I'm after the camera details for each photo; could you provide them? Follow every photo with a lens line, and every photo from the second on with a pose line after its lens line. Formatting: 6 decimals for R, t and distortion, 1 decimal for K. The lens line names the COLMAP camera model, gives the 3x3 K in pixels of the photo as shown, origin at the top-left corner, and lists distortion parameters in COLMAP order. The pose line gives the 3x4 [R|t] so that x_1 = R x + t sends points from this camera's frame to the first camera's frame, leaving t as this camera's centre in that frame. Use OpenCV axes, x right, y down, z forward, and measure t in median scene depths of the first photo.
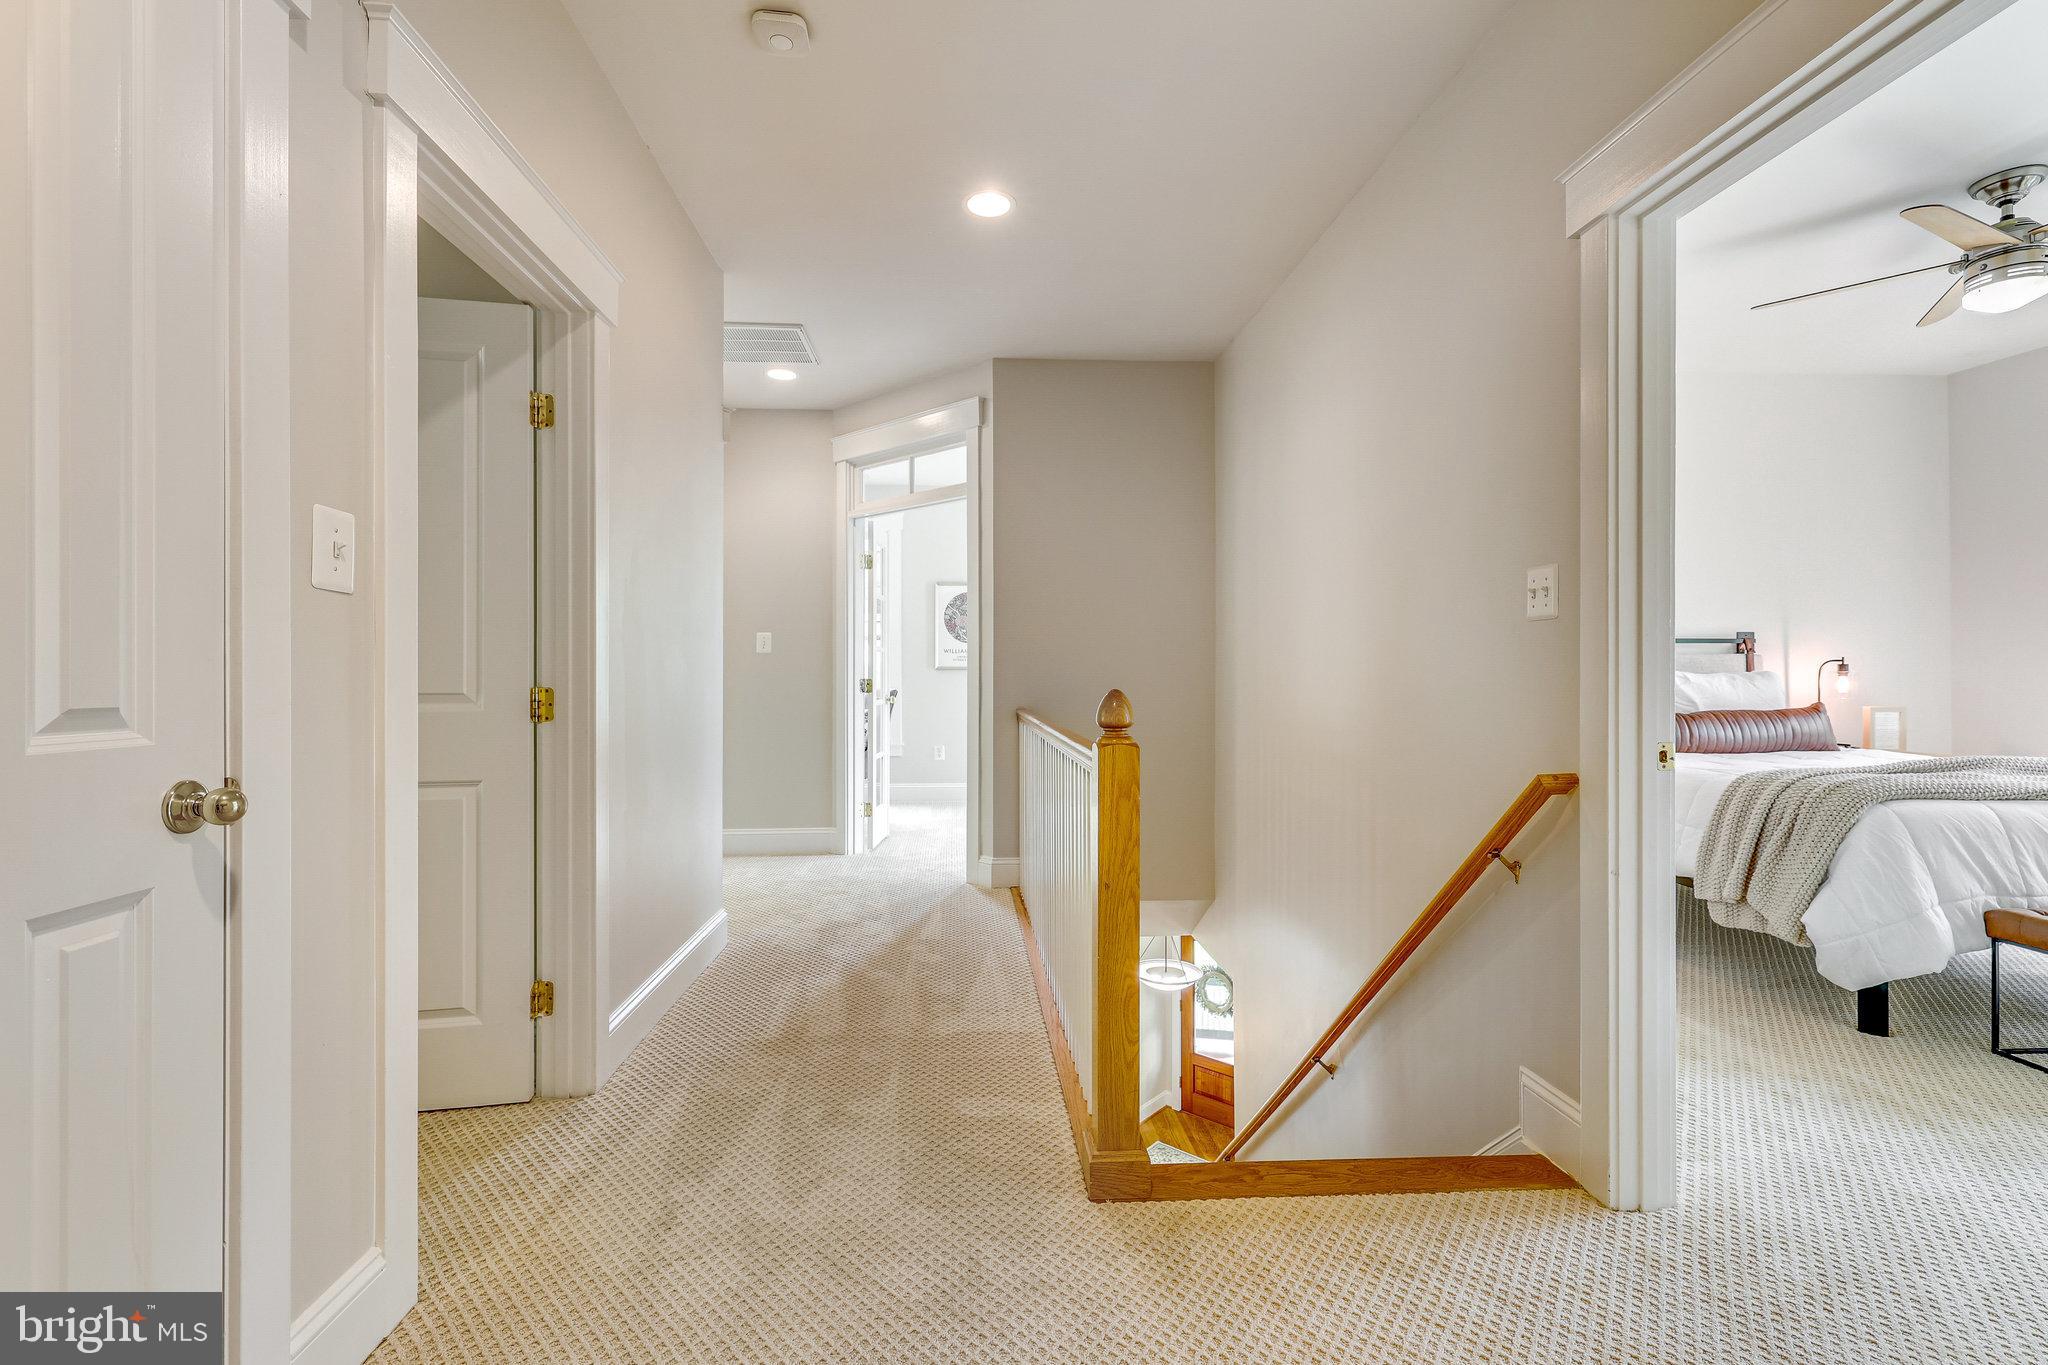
lens RADIAL K [[894.6, 0, 1030.8], [0, 894.6, 676.1], [0, 0, 1]] dist [-0.003091, -0.000127]
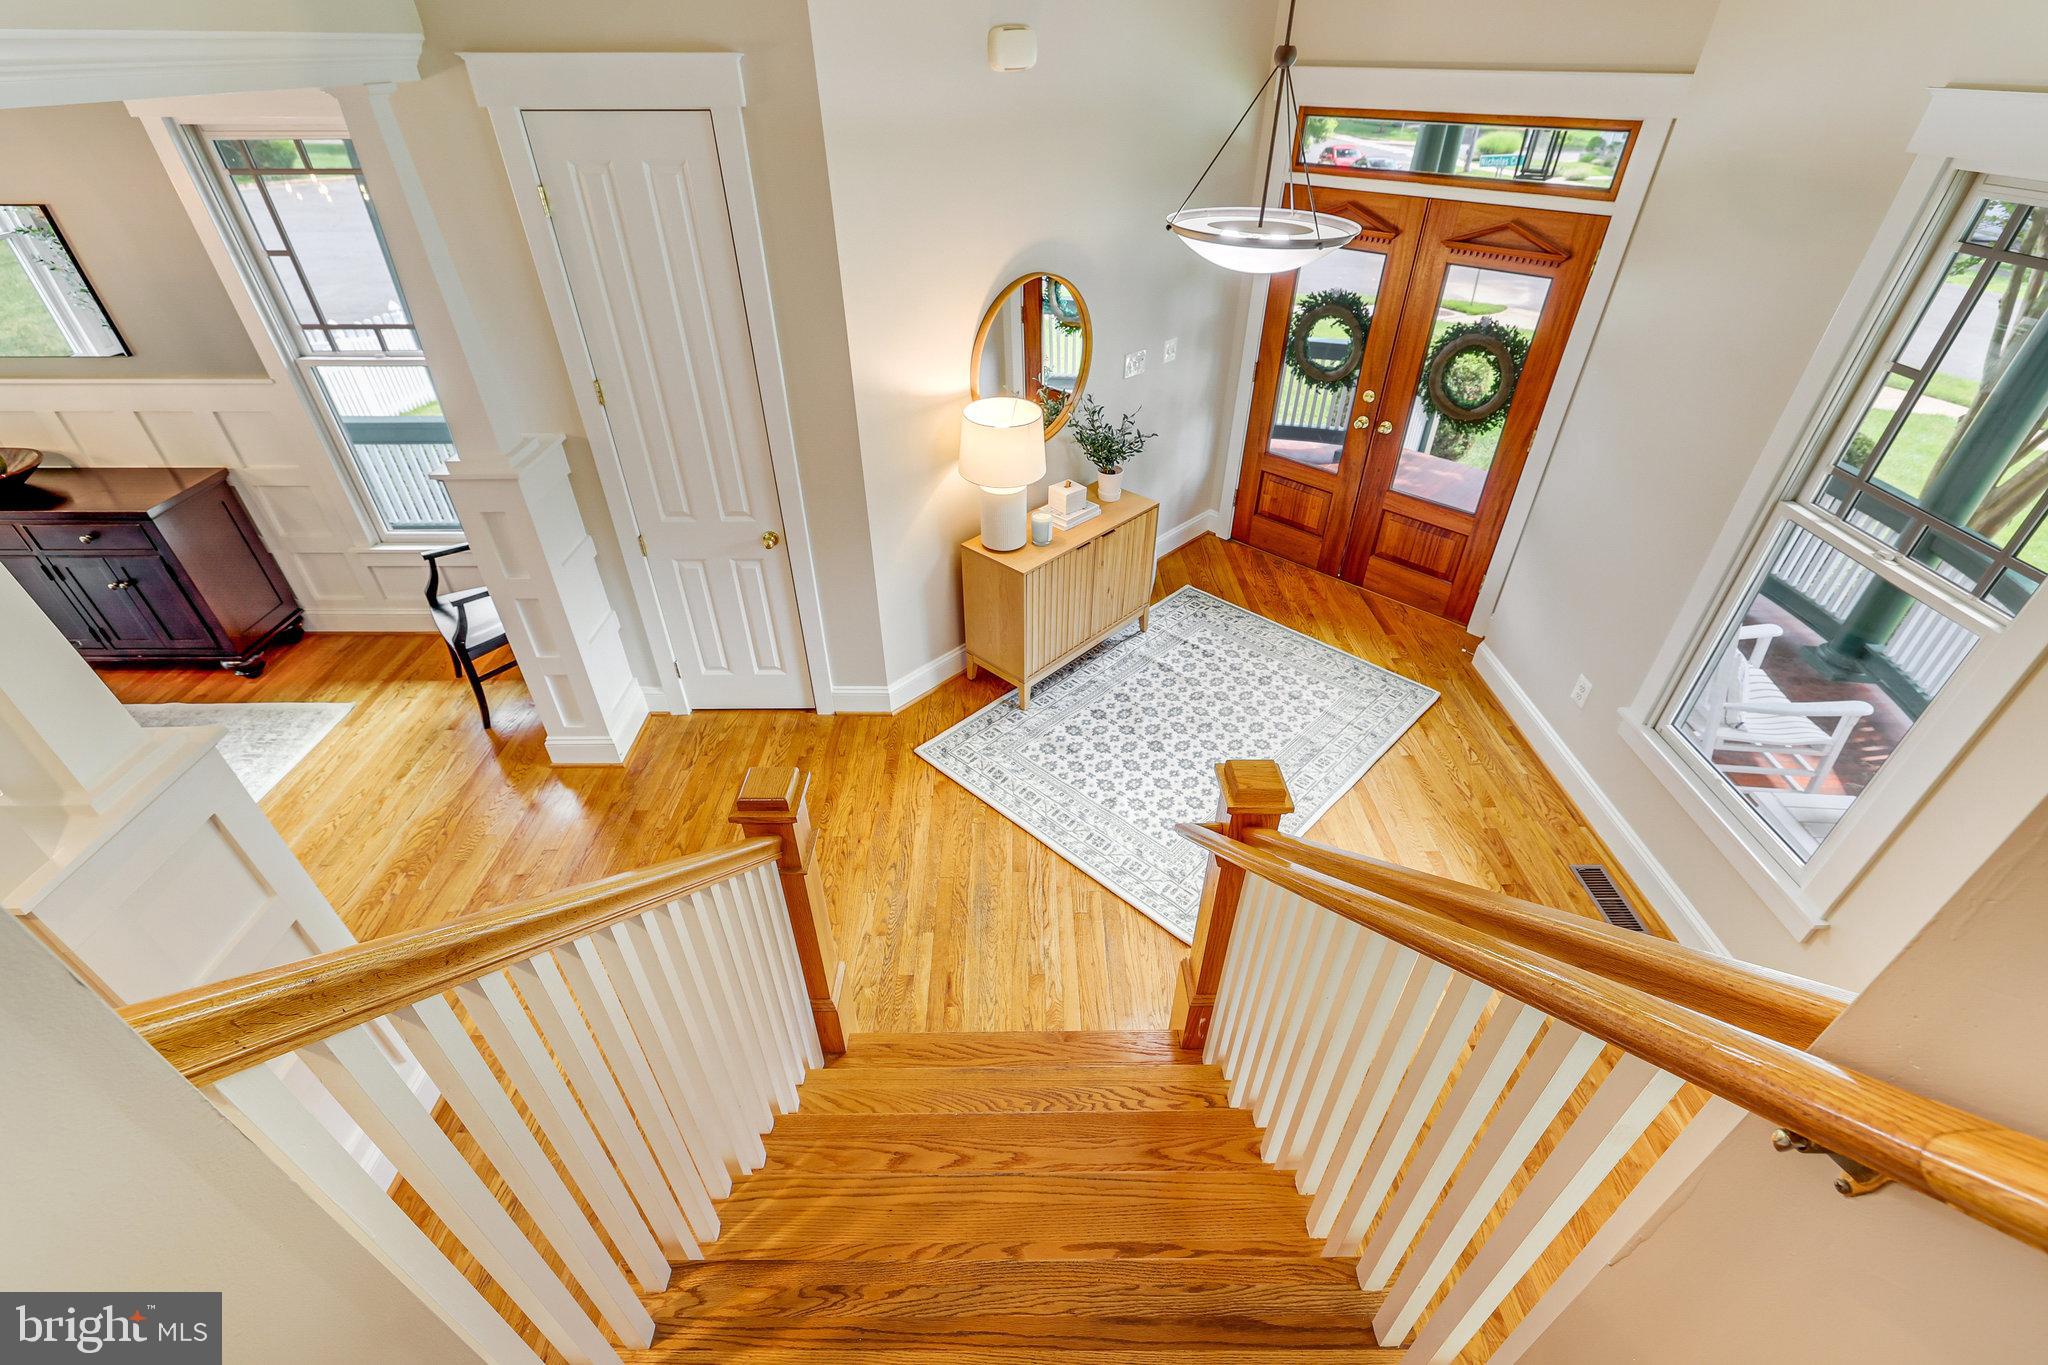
lens RADIAL K [[894.6, 0, 1028.3], [0, 894.6, 688.0], [0, 0, 1]] dist [-0.003091, -0.000127]
pose [[0.997535, 0.048038, -0.051147, 0.063266], [-0.008749, 0.808378, 0.588599, 0.201923], [0.069621, -0.586701, 0.806806, 0.422557]]
